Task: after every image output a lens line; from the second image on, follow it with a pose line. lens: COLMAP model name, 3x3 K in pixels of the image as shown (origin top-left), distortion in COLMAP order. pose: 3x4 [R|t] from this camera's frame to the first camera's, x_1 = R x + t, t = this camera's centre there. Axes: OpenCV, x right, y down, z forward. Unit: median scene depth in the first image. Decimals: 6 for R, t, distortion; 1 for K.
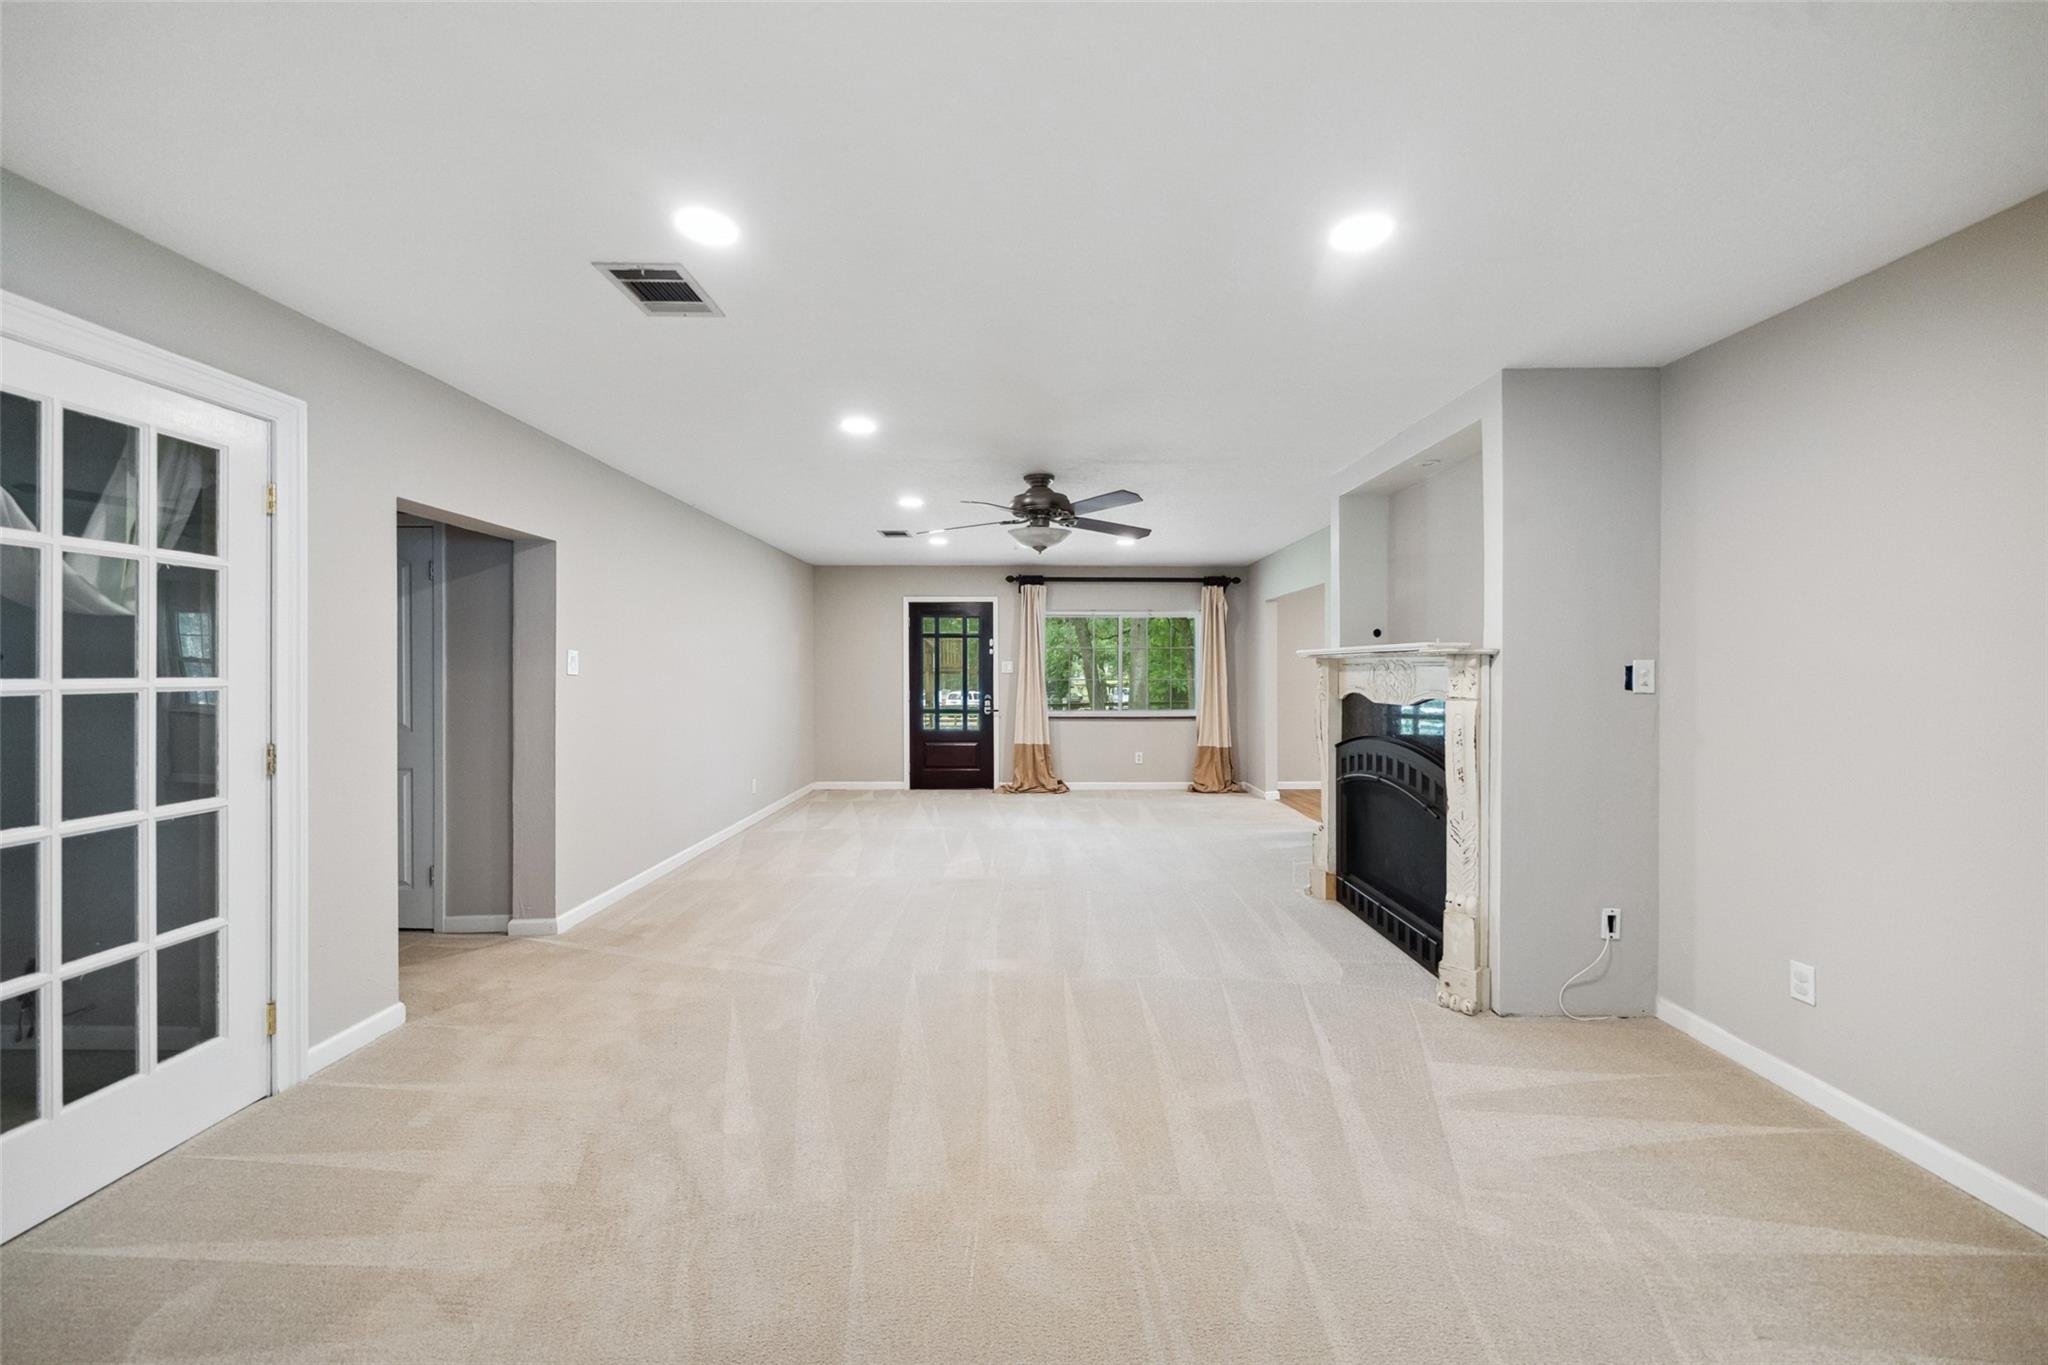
lens RADIAL K [[723.6, 0, 1025.4], [0, 723.6, 668.0], [0, 0, 1]] dist [-0.005169, -0.000103]
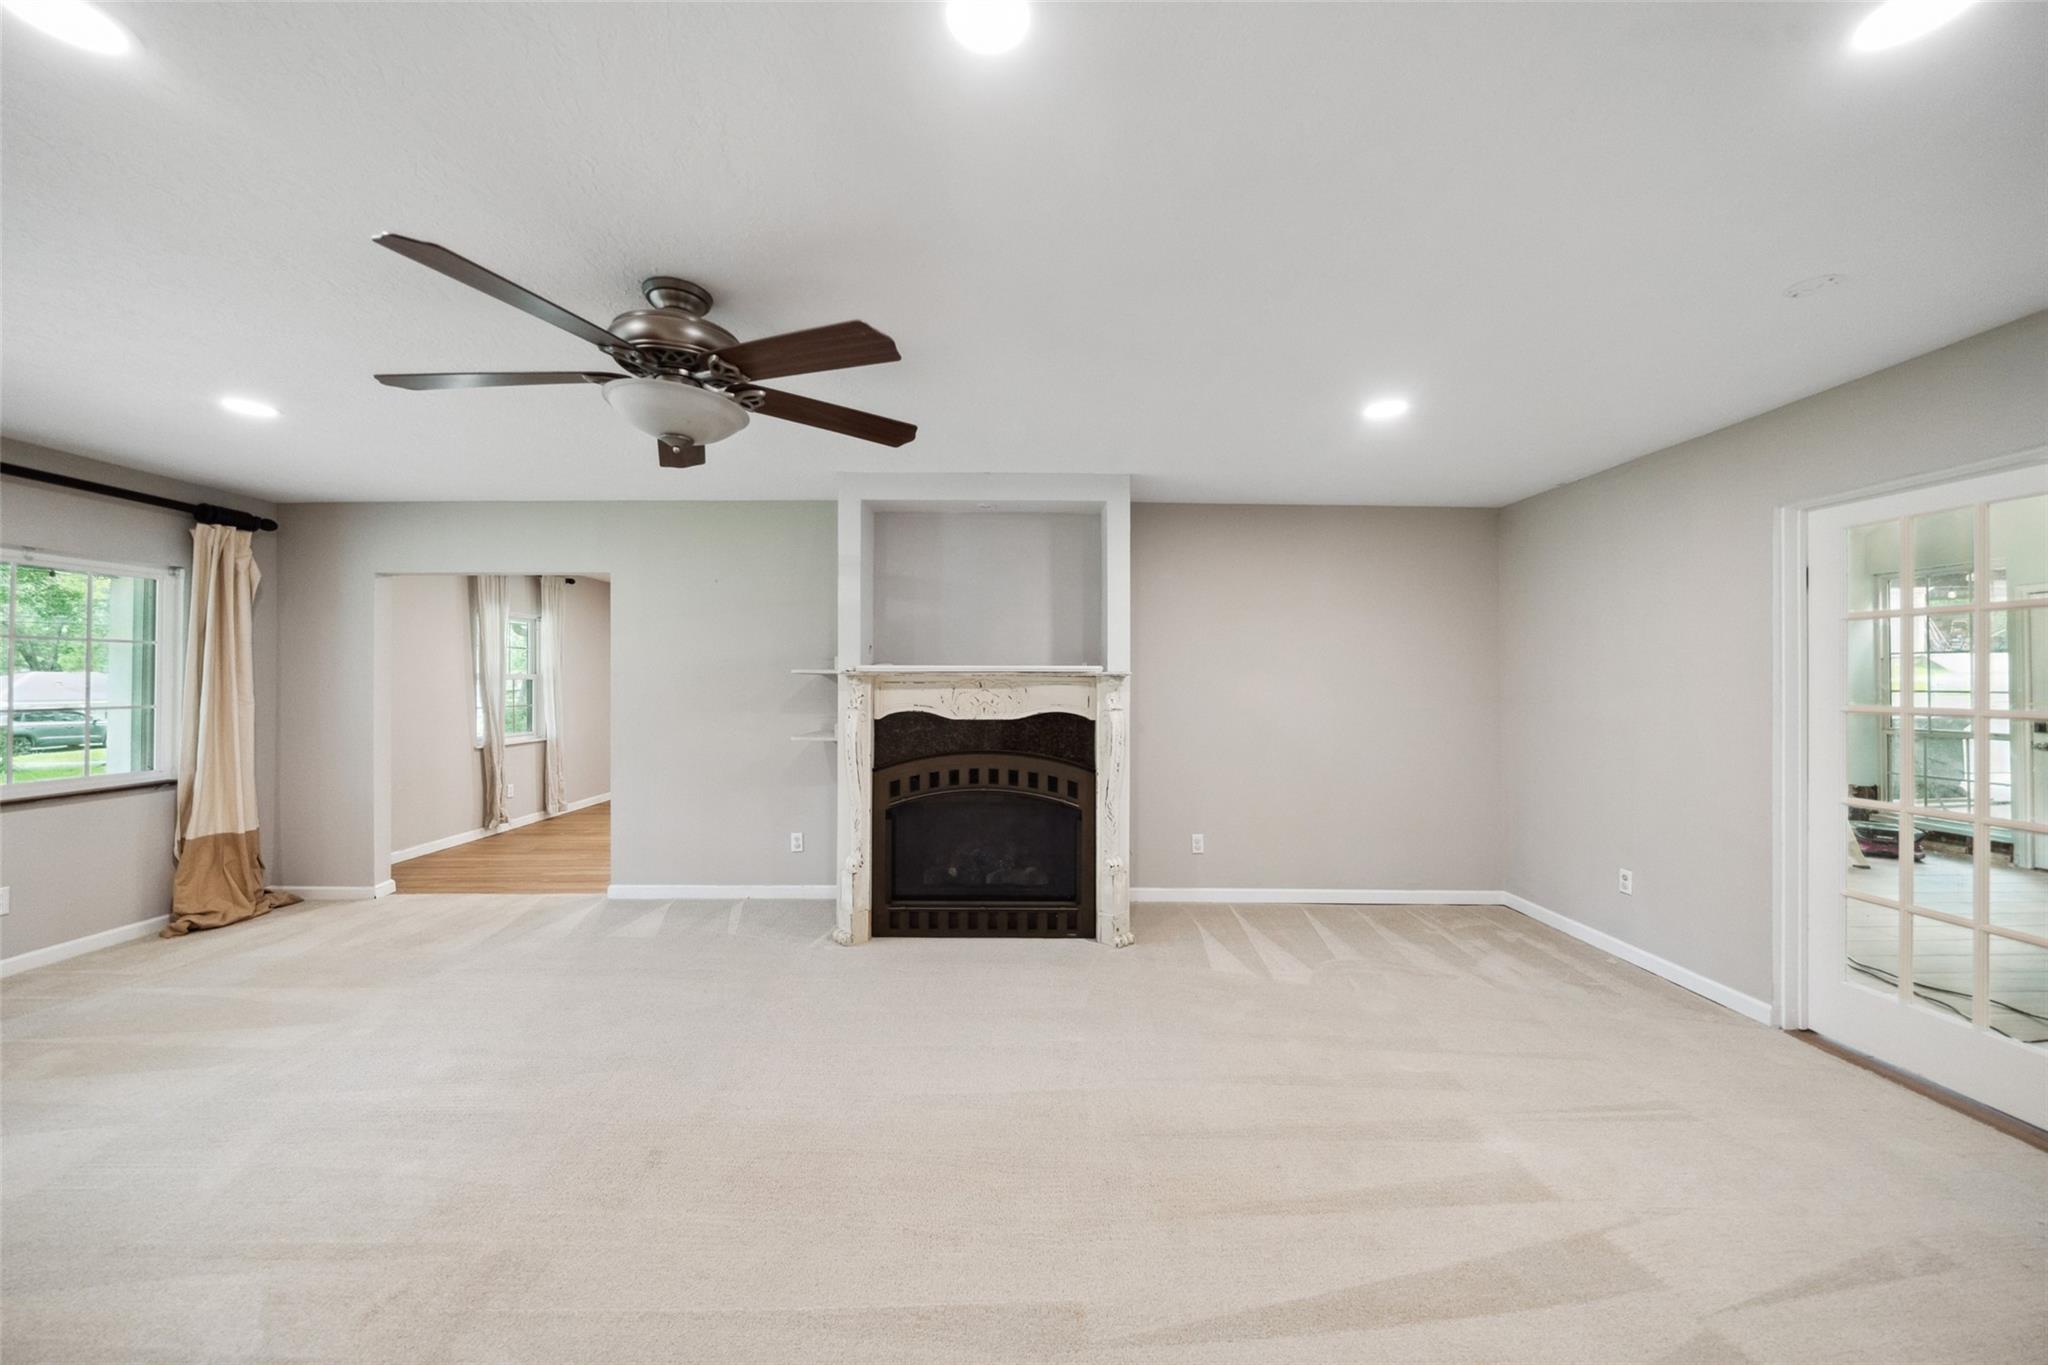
lens RADIAL K [[723.6, 0, 1025.4], [0, 723.6, 668.0], [0, 0, 1]] dist [-0.005169, -0.000103]
pose [[-0.004002, 0.010802, 0.999934, -0.488686], [-0.002910, 0.999937, -0.010814, -0.013227], [-0.999988, -0.002954, -0.003970, 0.791541]]
